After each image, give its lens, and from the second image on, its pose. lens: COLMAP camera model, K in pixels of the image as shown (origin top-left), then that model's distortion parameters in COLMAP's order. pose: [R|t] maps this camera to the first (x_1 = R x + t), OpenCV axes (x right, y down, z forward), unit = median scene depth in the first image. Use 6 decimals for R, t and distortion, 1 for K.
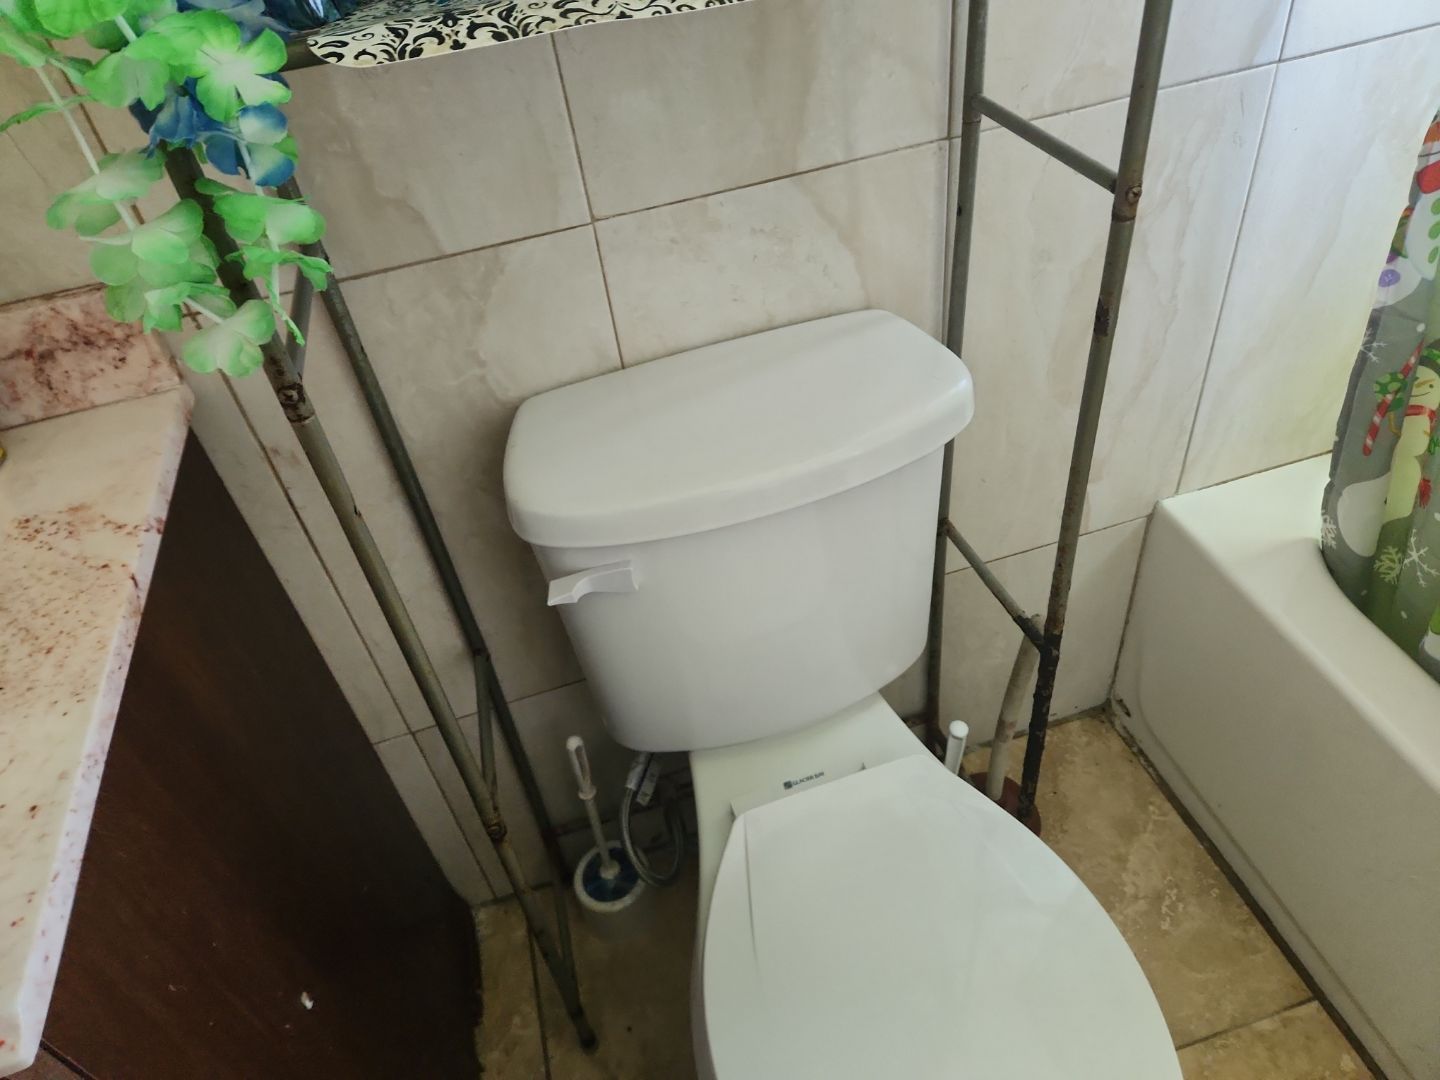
lens RADIAL K [[958.5, 0, 709.3], [0, 958.5, 525.6], [0, 0, 1]] dist [0.098550, -0.086346]
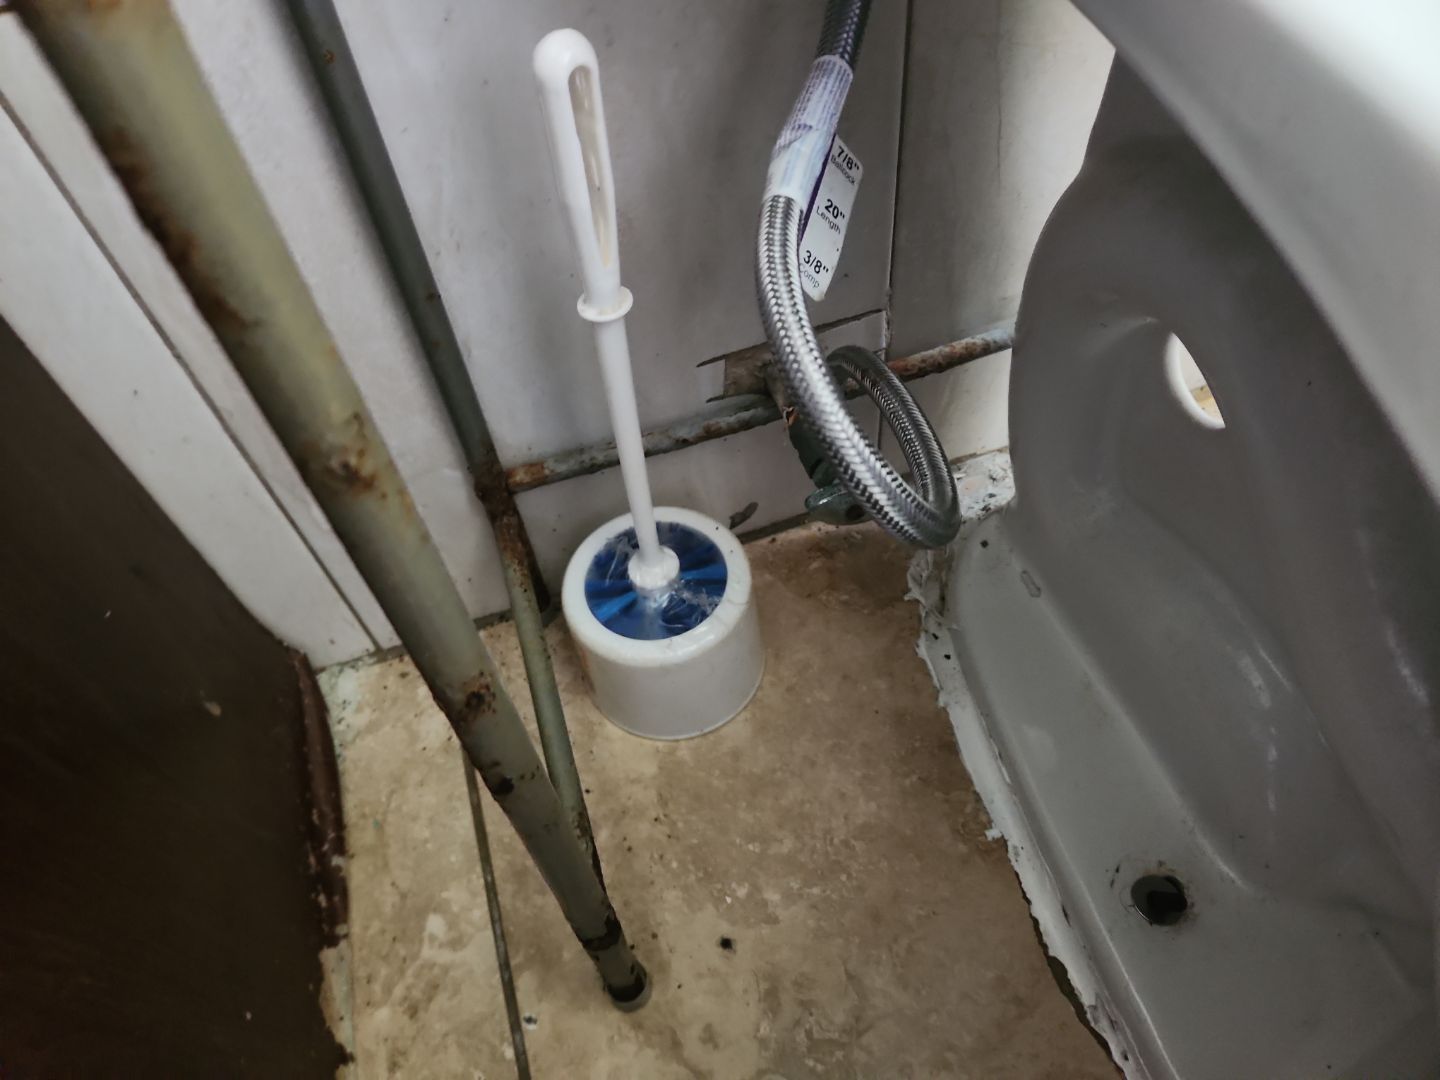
lens RADIAL K [[963.7, 0, 694.3], [0, 963.7, 532.7], [0, 0, 1]] dist [0.094019, -0.132977]
pose [[0.999180, -0.015489, 0.037402, -0.109256], [0.007999, 0.981234, 0.192655, 0.287270], [-0.039684, -0.192198, 0.980553, 0.669460]]
